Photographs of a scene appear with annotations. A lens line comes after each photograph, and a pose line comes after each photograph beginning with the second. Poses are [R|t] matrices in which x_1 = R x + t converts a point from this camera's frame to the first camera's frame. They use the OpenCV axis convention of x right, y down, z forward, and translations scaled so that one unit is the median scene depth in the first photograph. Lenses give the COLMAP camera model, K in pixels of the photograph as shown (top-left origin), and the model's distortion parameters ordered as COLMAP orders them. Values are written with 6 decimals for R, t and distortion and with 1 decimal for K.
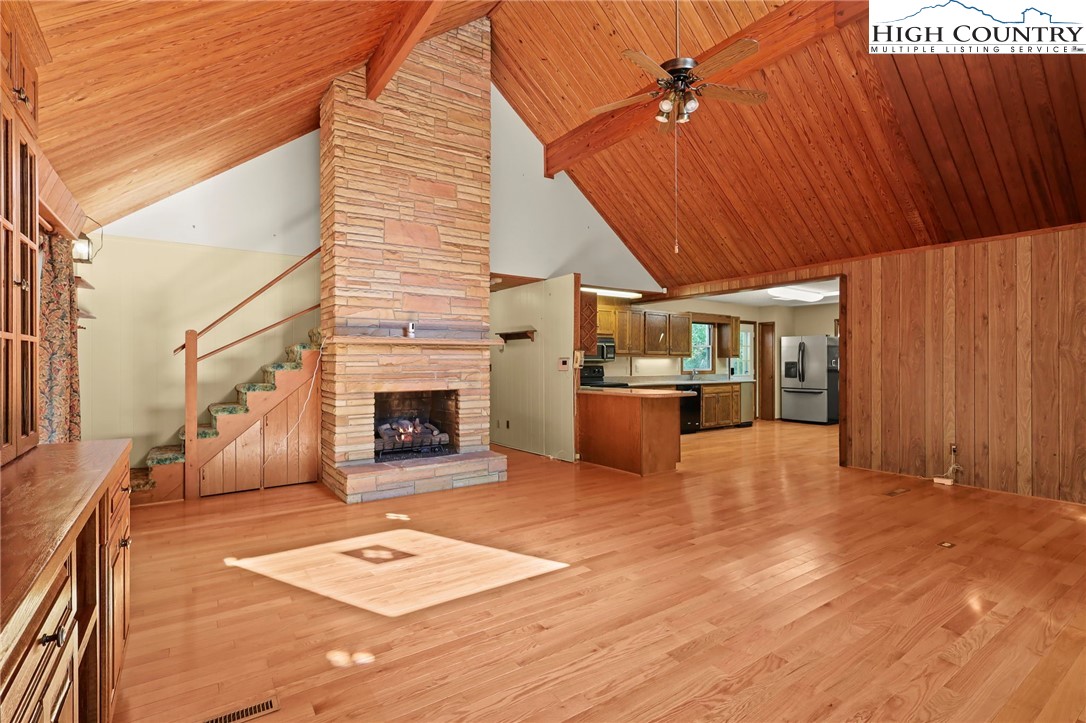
lens RADIAL K [[515.7, 0, 542.1], [0, 515.7, 358.9], [0, 0, 1]] dist [-0.001579, 0.001093]
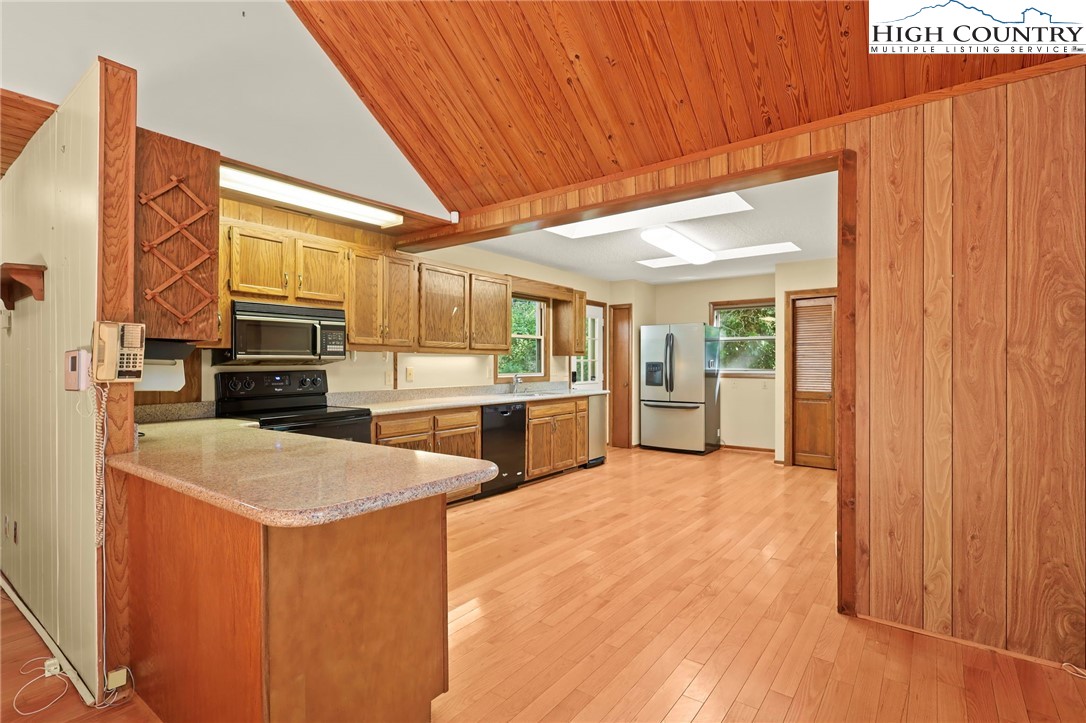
lens RADIAL K [[515.7, 0, 545.9], [0, 515.7, 362.4], [0, 0, 1]] dist [-0.001579, 0.001093]
pose [[0.948326, 0.000816, 0.317298, 0.142156], [-0.002307, 0.999988, 0.004324, 0.003288], [-0.317291, -0.004832, 0.948316, 0.435501]]
